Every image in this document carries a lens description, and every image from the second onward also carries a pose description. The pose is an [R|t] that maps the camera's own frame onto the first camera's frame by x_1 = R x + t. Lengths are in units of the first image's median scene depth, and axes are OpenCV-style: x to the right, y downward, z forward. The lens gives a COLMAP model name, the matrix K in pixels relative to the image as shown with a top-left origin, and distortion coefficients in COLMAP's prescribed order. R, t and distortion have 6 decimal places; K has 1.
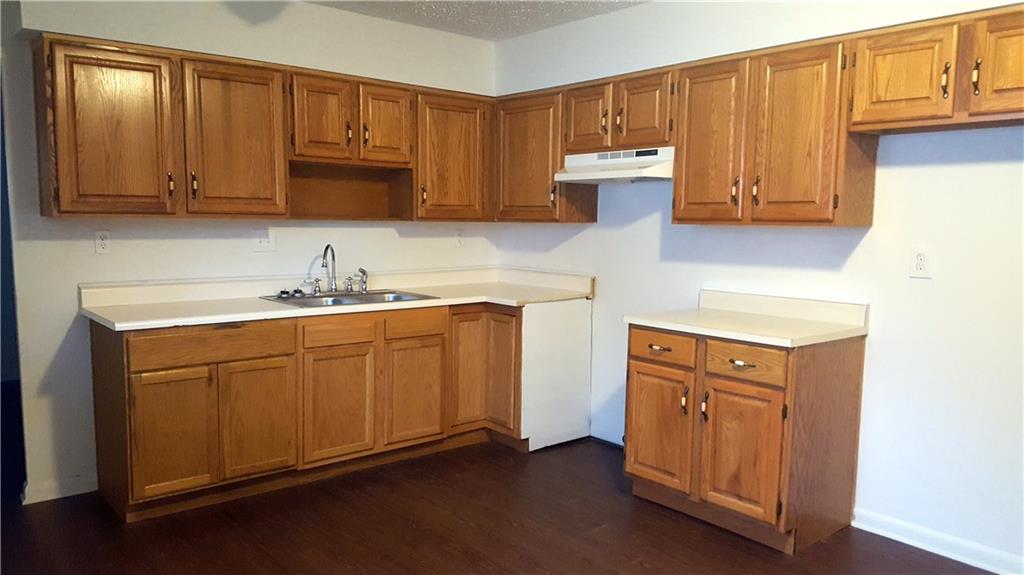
lens RADIAL K [[746.7, 0, 512.6], [0, 746.7, 304.0], [0, 0, 1]] dist [-0.000124, -0.001169]
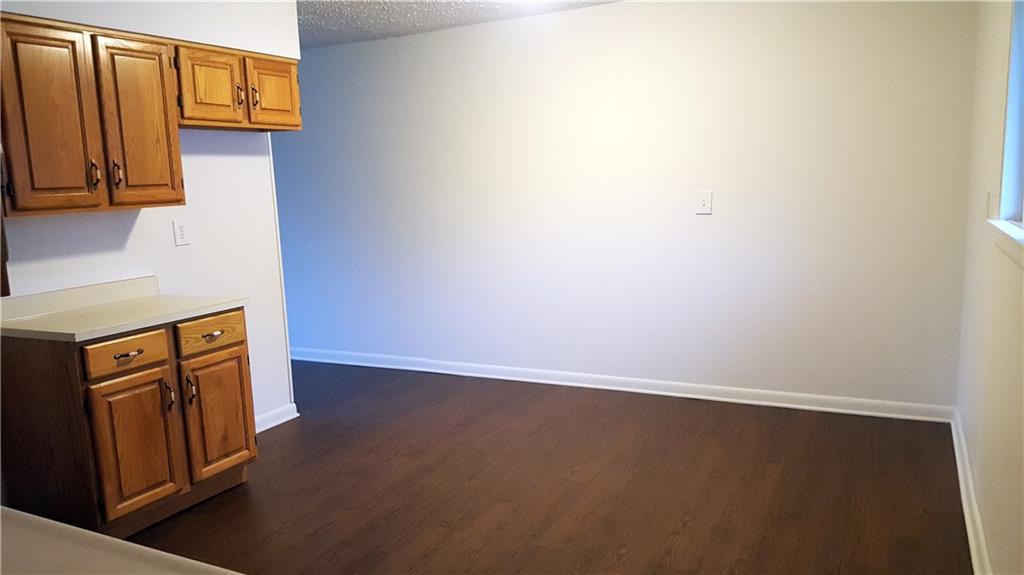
lens RADIAL K [[760.6, 0, 512.0], [0, 760.6, 287.5], [0, 0, 1]] dist [0.002664, 0.000499]
pose [[-0.380698, -0.135974, 0.914647, -0.843177], [0.137654, 0.969775, 0.201464, -0.146247], [-0.914396, 0.202602, -0.350475, 0.962937]]
